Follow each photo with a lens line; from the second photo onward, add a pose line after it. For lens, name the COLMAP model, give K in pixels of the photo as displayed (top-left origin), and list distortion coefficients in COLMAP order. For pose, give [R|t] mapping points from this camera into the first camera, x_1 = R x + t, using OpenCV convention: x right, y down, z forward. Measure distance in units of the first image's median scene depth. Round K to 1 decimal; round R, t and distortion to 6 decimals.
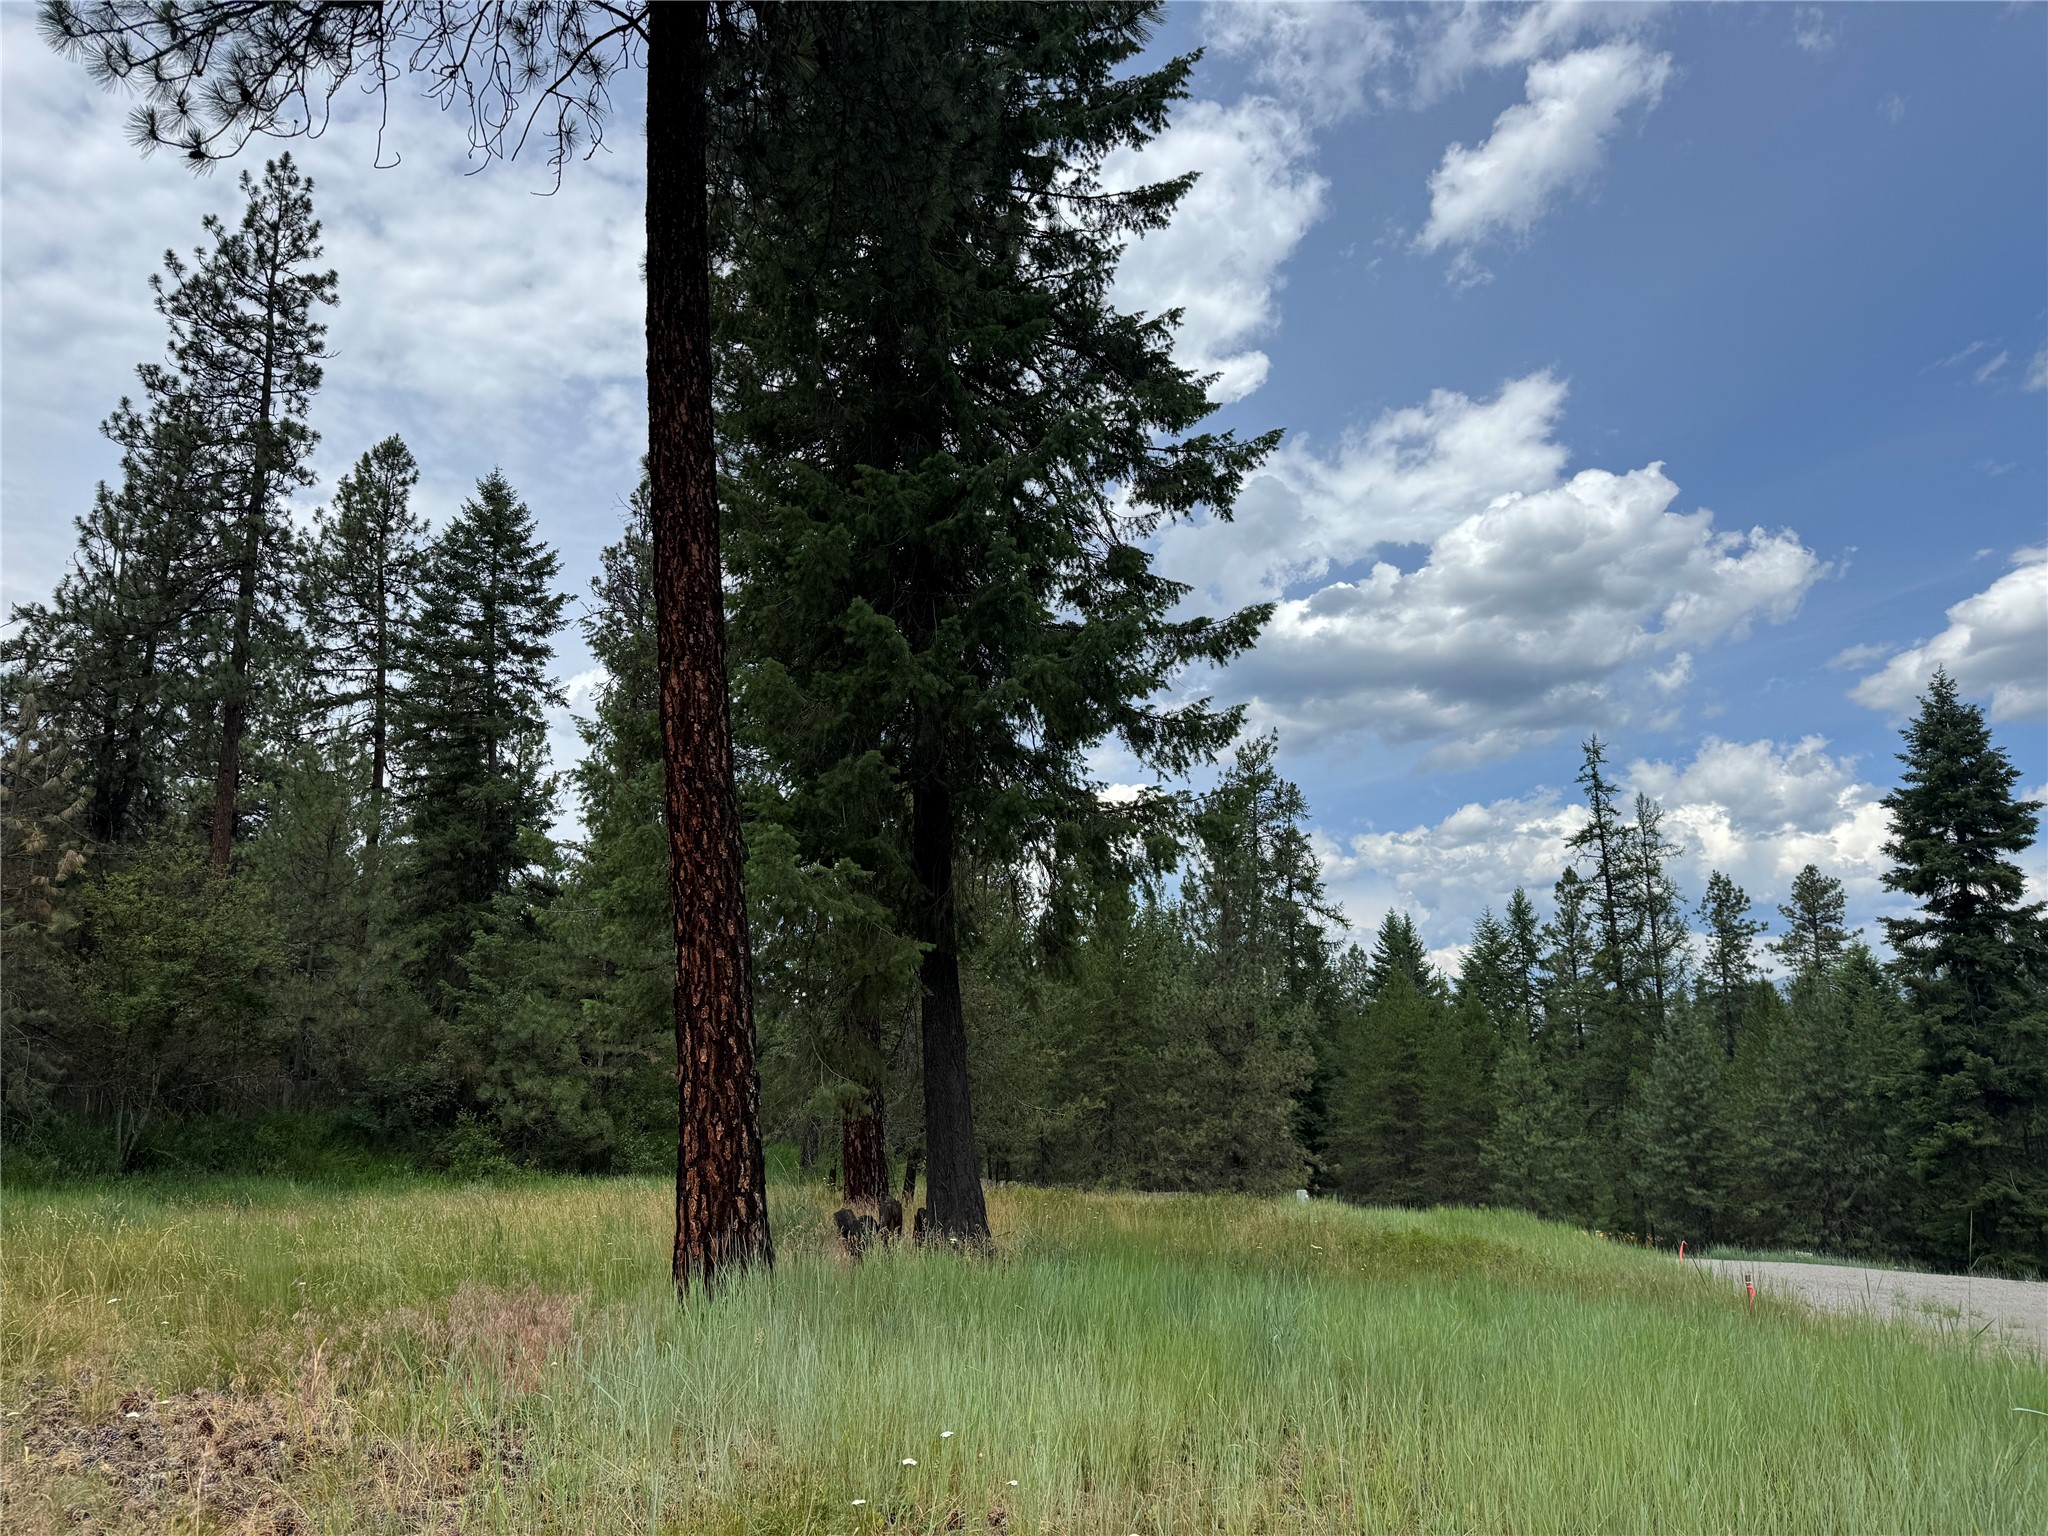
lens RADIAL K [[1427.8, 0, 1031.7], [0, 1427.8, 779.1], [0, 0, 1]] dist [0.060859, -0.090428]
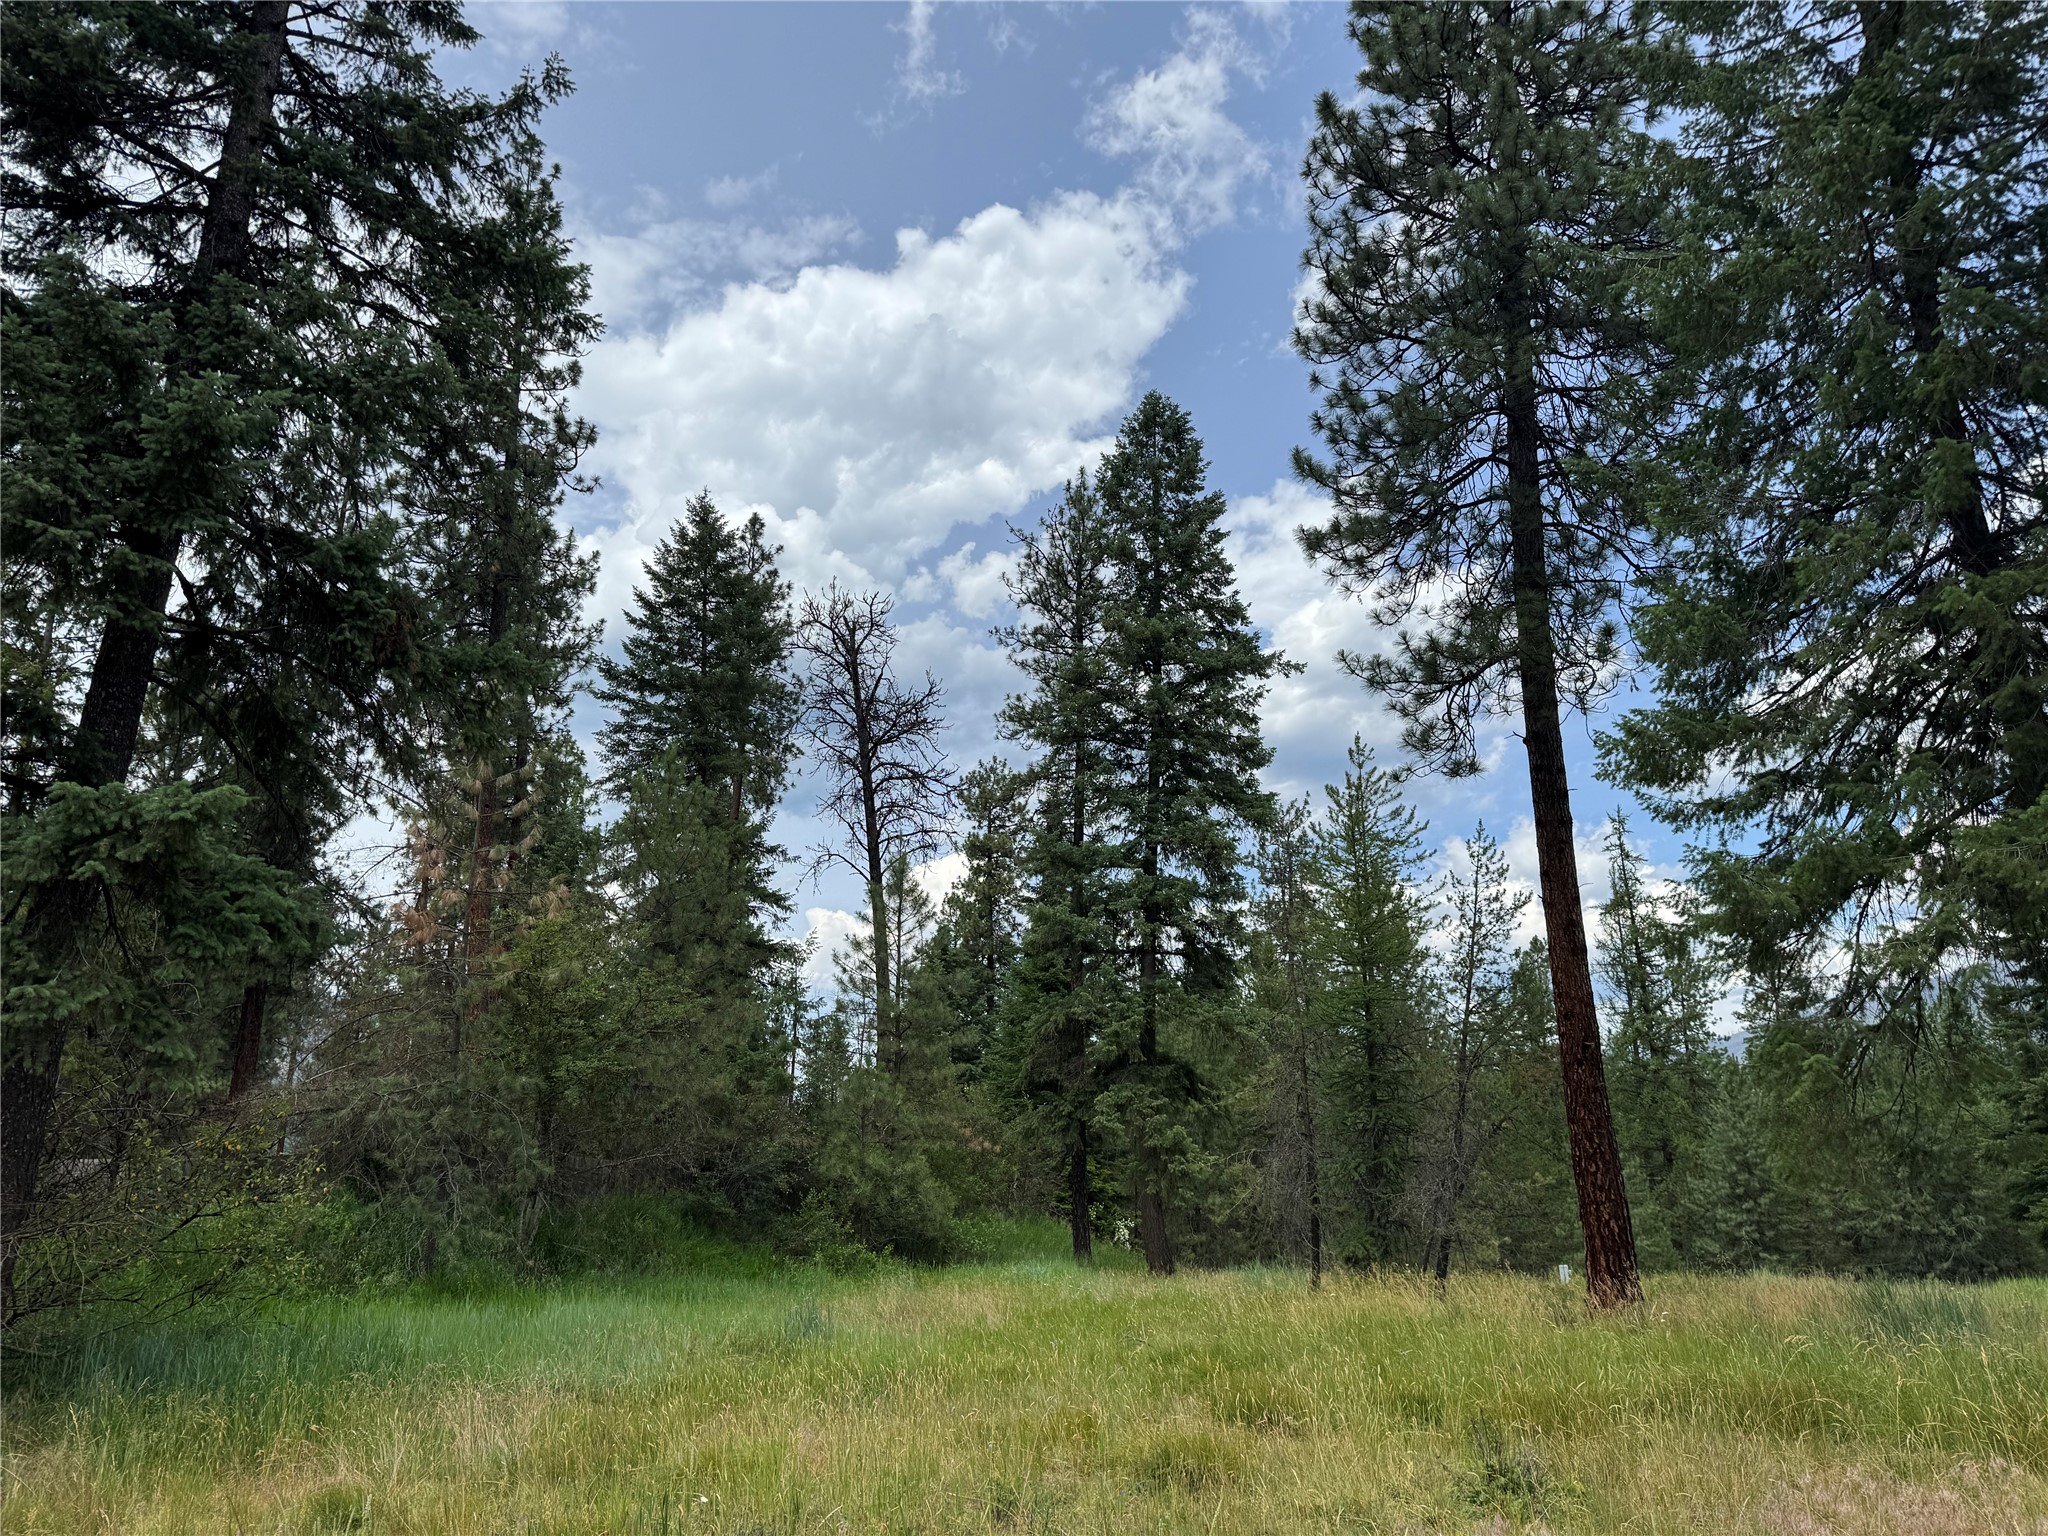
lens RADIAL K [[1420.4, 0, 1026.8], [0, 1420.4, 764.7], [0, 0, 1]] dist [0.068856, -0.097329]
pose [[0.991731, 0.022544, 0.126340, -0.170899], [-0.015085, 0.998103, -0.059685, 0.008222], [-0.127446, 0.057286, 0.990190, 0.042434]]
